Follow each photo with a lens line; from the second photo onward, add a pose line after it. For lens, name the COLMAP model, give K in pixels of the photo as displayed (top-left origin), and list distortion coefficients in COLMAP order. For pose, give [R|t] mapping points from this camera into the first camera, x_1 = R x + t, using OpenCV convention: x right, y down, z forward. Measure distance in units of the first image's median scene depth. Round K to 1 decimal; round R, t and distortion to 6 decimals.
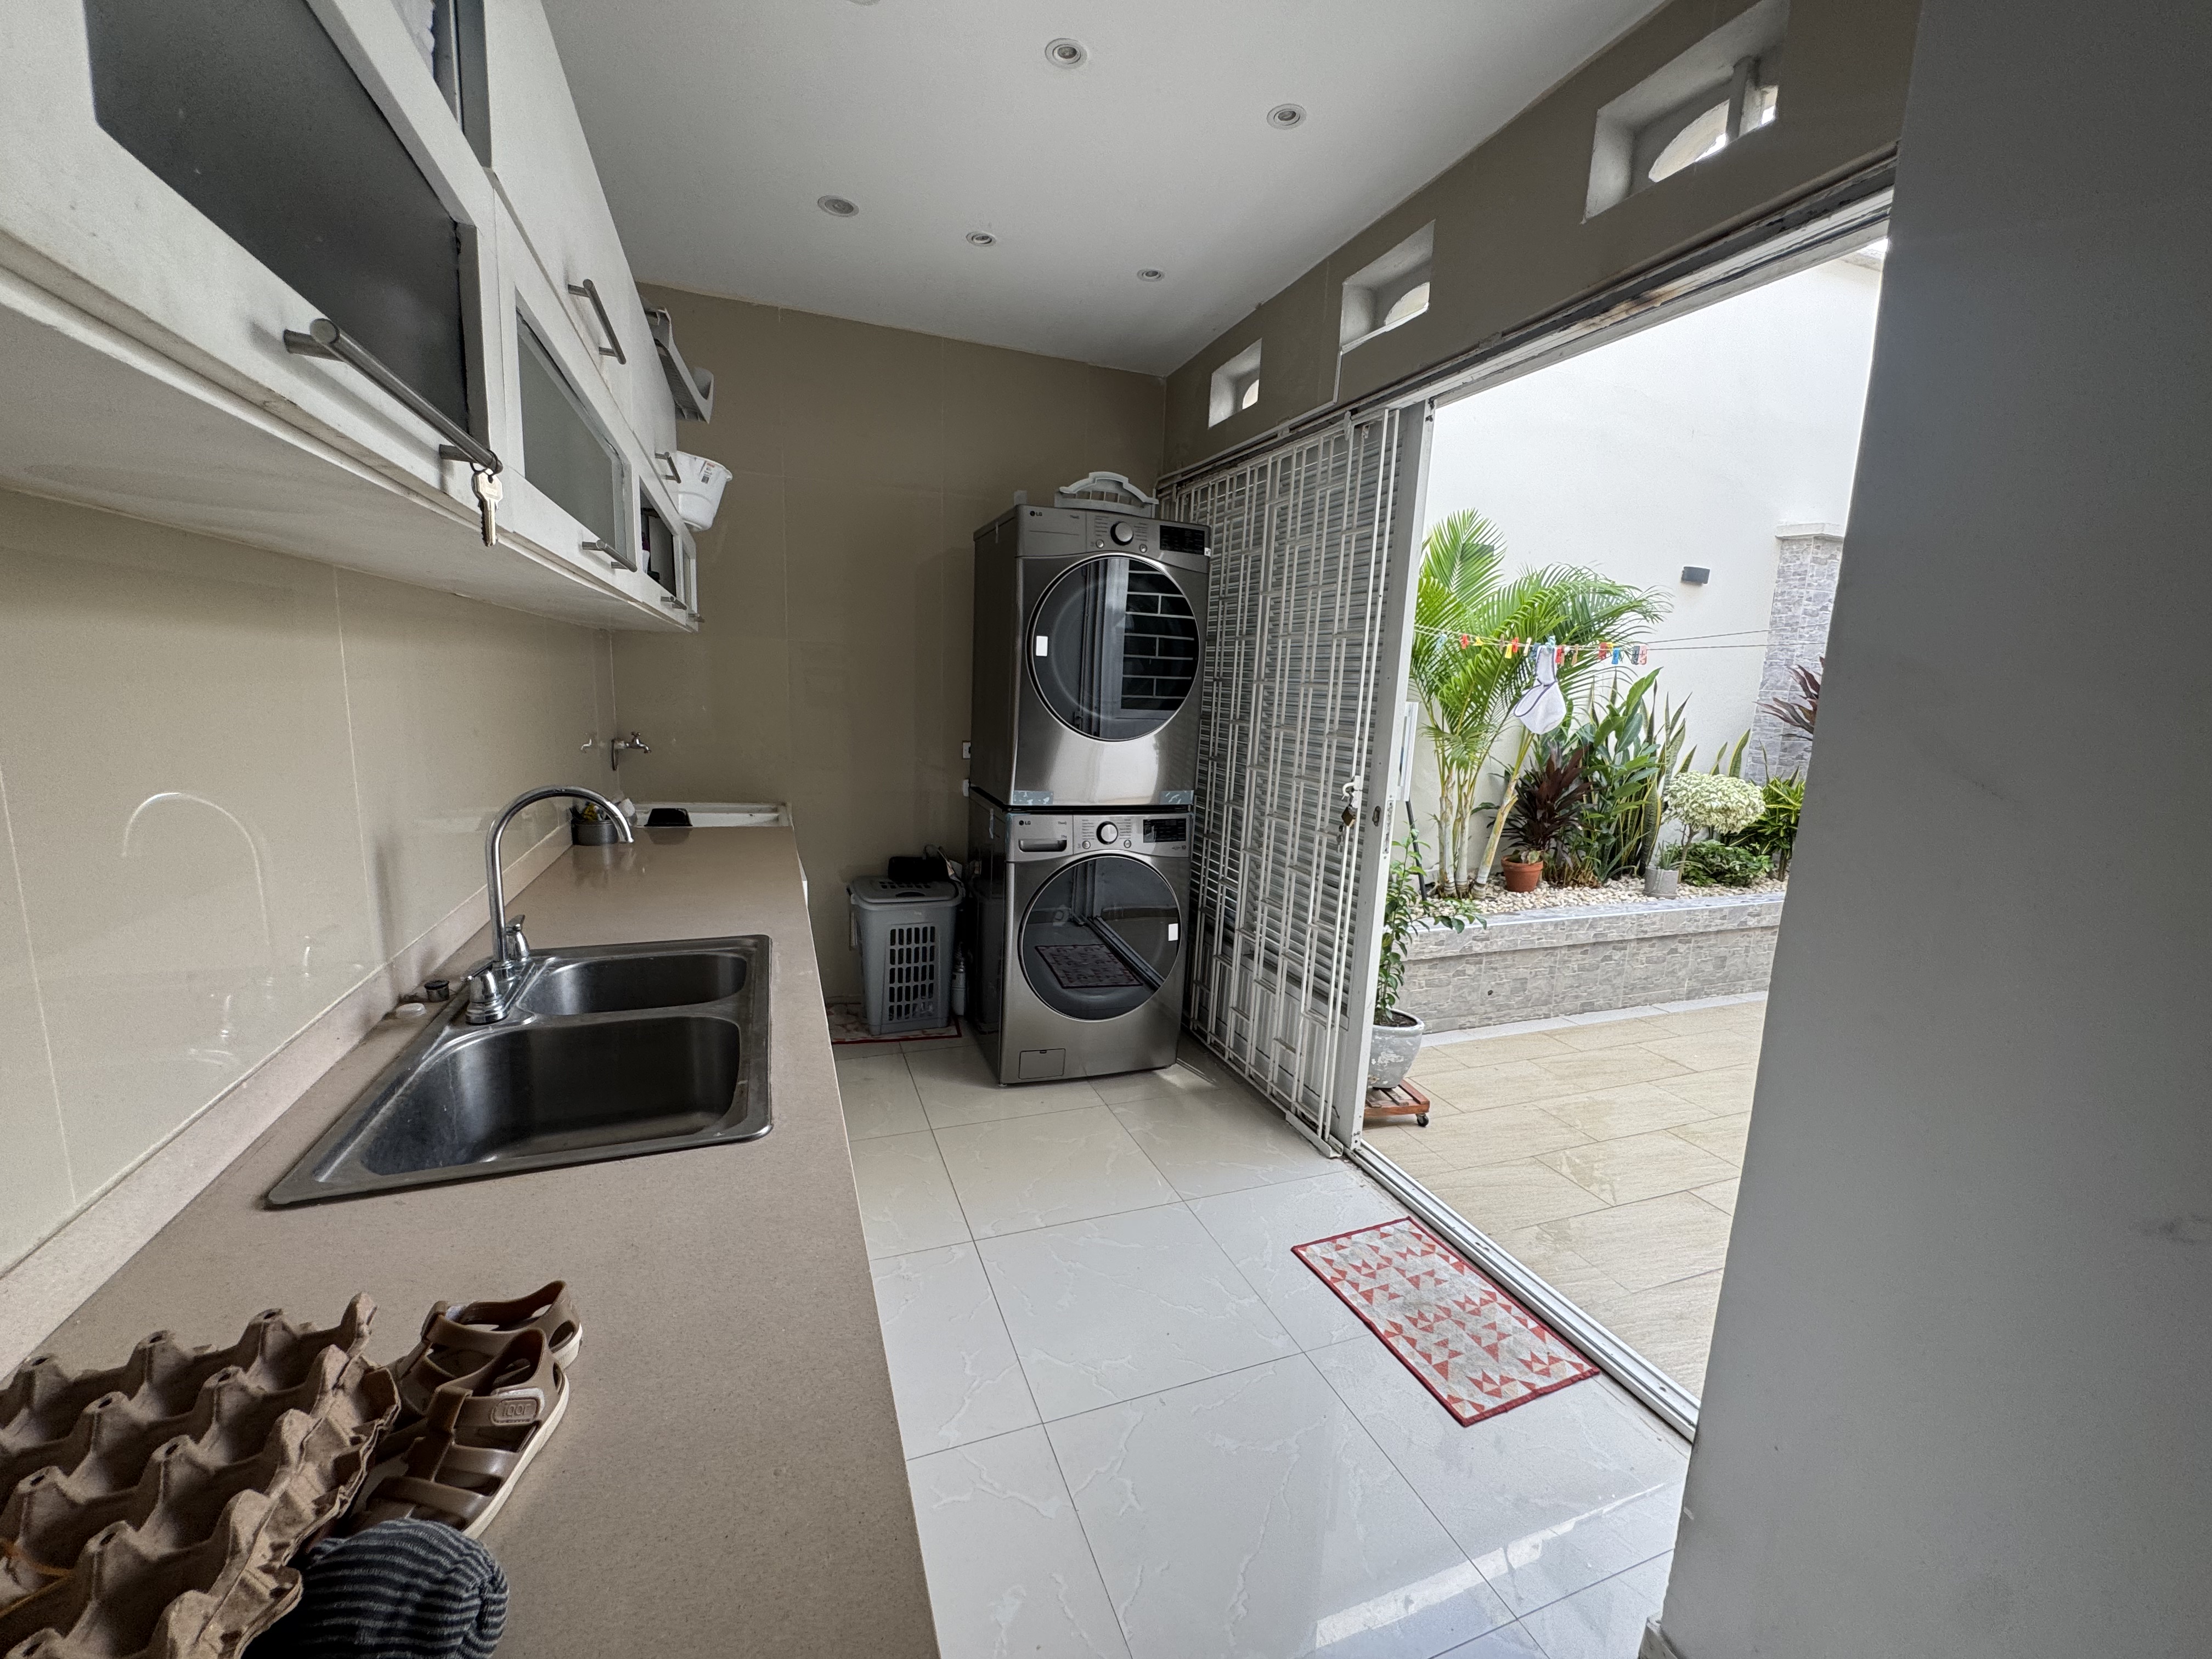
lens RADIAL K [[881.0, 0, 1104.4], [0, 881.0, 832.3], [0, 0, 1]] dist [-0.008619, 0.000830]
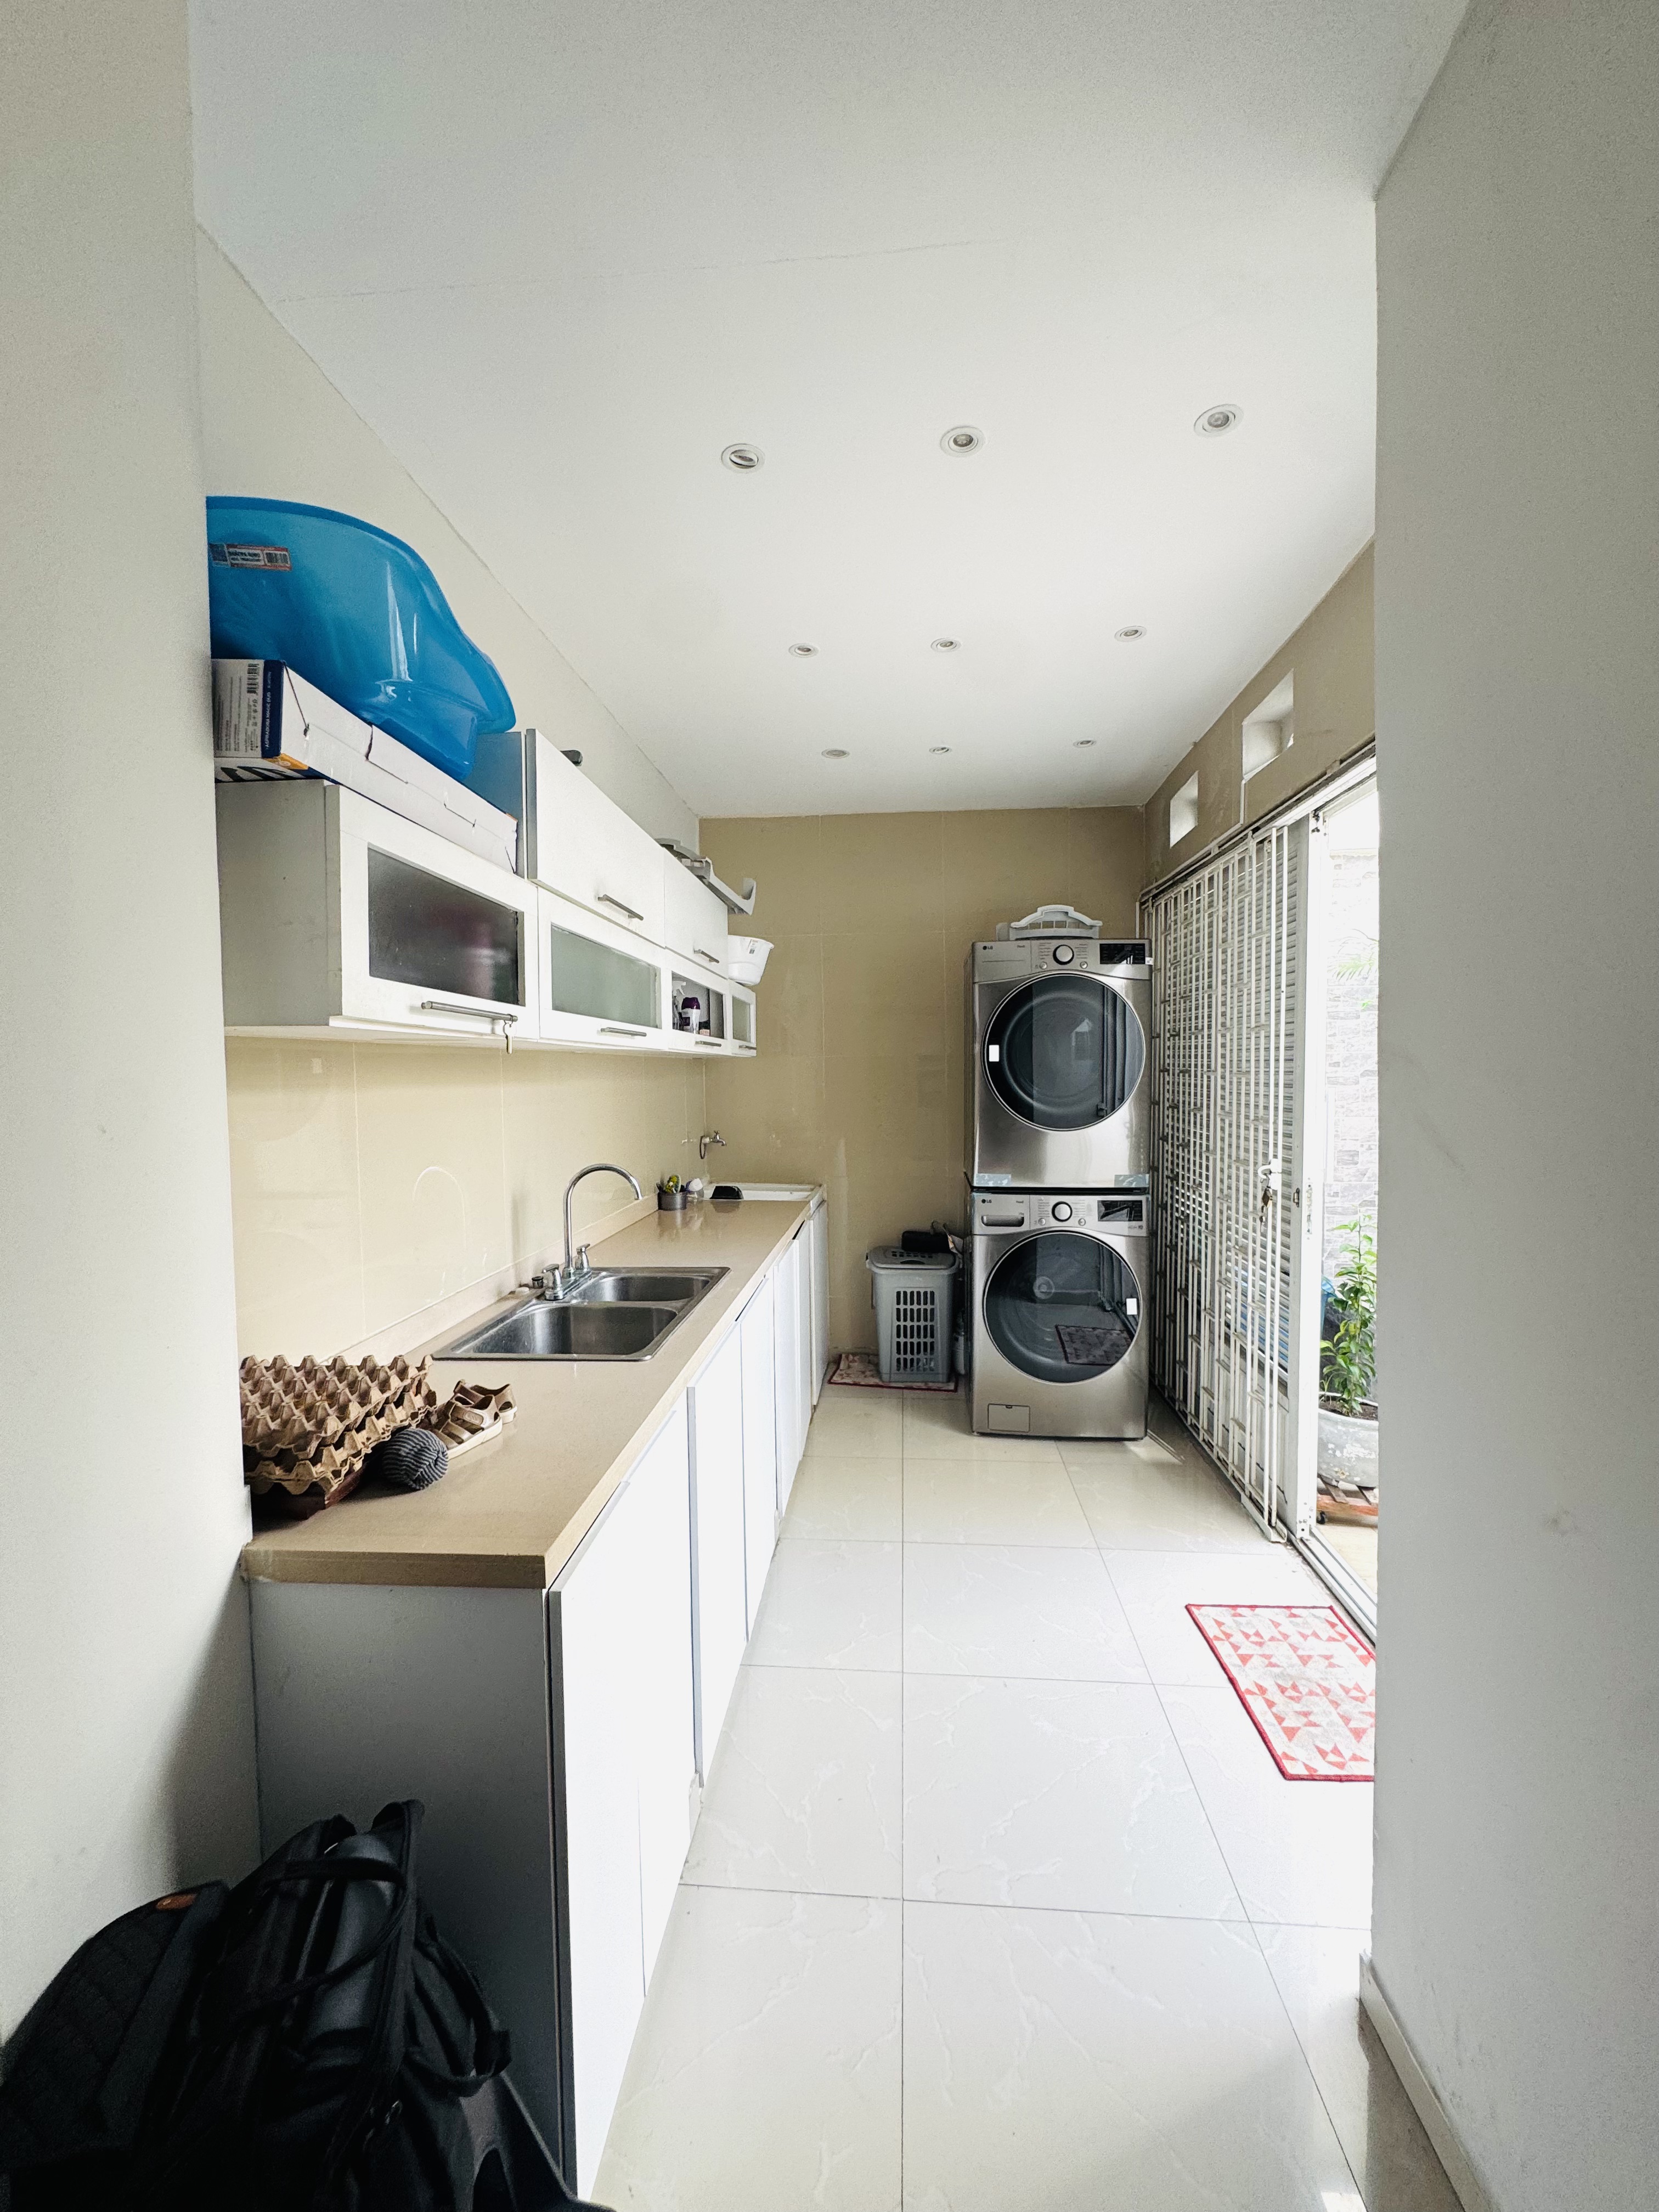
lens RADIAL K [[881.0, 0, 835.8], [0, 881.0, 1107.7], [0, 0, 1]] dist [-0.008619, 0.000830]
pose [[0.901398, -0.031324, -0.431856, 0.251965], [-0.025919, 0.991688, -0.126030, 0.020238], [0.432214, 0.124797, 0.893094, -0.161201]]
